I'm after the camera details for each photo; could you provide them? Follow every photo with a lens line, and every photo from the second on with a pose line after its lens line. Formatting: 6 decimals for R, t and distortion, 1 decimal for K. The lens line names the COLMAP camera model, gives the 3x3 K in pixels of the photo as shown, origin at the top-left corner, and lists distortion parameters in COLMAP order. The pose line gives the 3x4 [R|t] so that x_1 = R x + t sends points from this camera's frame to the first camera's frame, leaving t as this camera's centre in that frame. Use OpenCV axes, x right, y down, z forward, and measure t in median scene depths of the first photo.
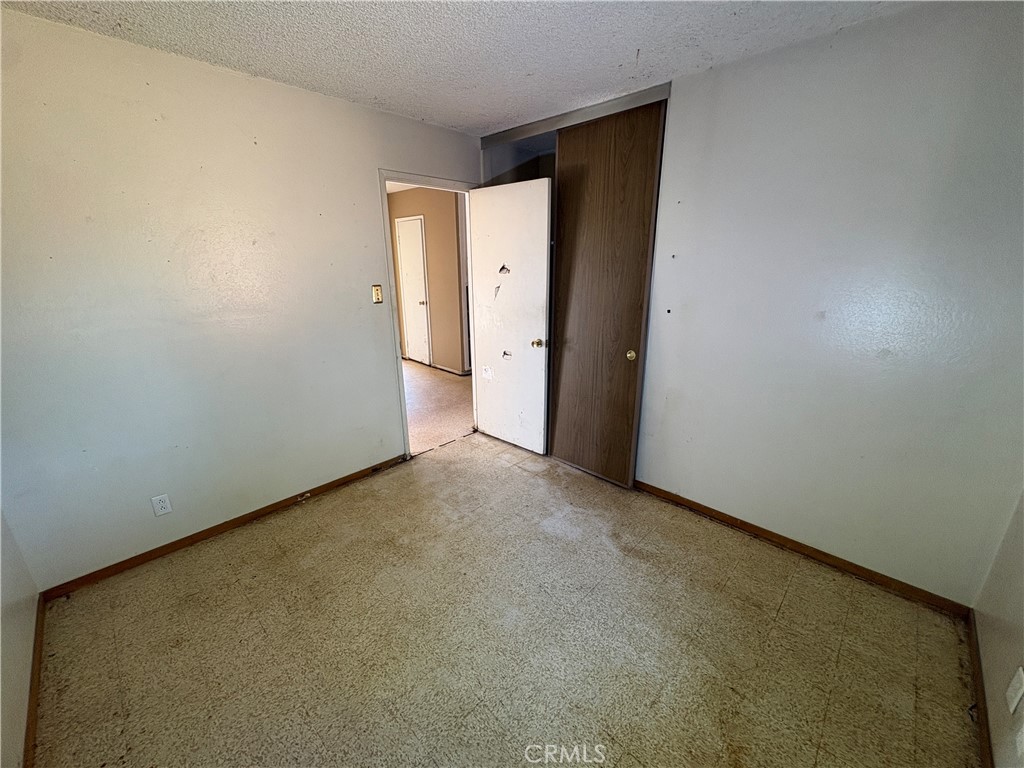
lens RADIAL K [[409.8, 0, 512.0], [0, 409.8, 384.0], [0, 0, 1]] dist [-0.000601, 0.000020]
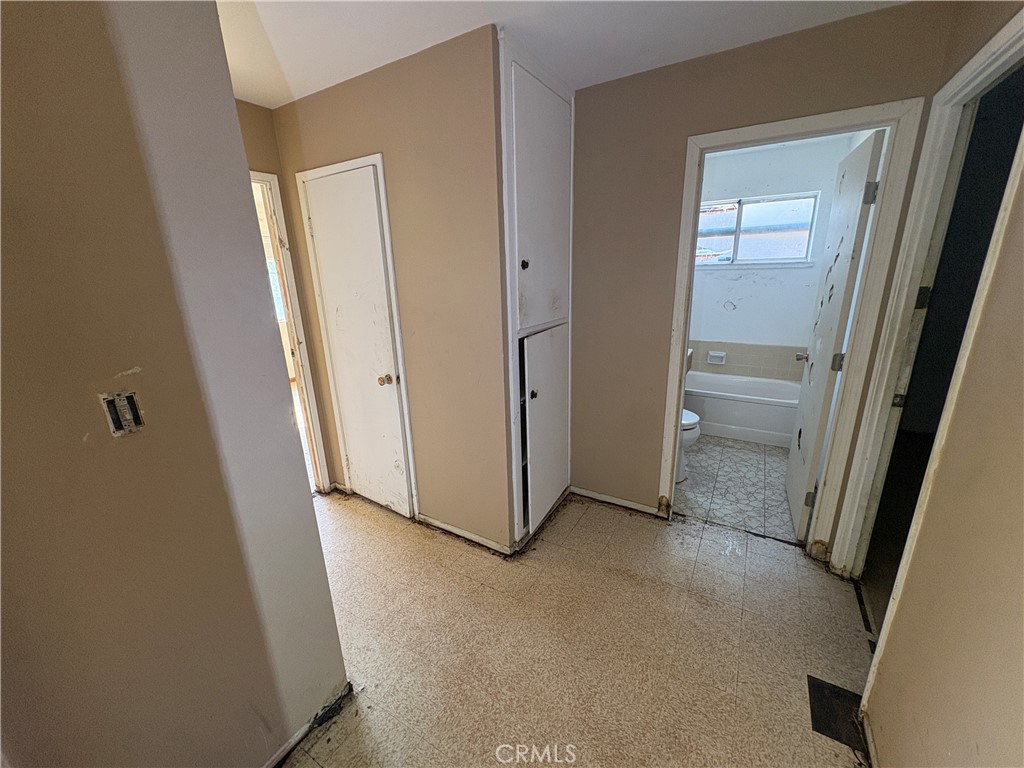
lens RADIAL K [[409.8, 0, 512.0], [0, 409.8, 384.0], [0, 0, 1]] dist [-0.000601, 0.000020]
pose [[0.974184, -0.087998, 0.207899, -0.180002], [0.092496, 0.995641, -0.011994, -0.174314], [-0.205937, 0.030914, 0.978077, 0.568286]]
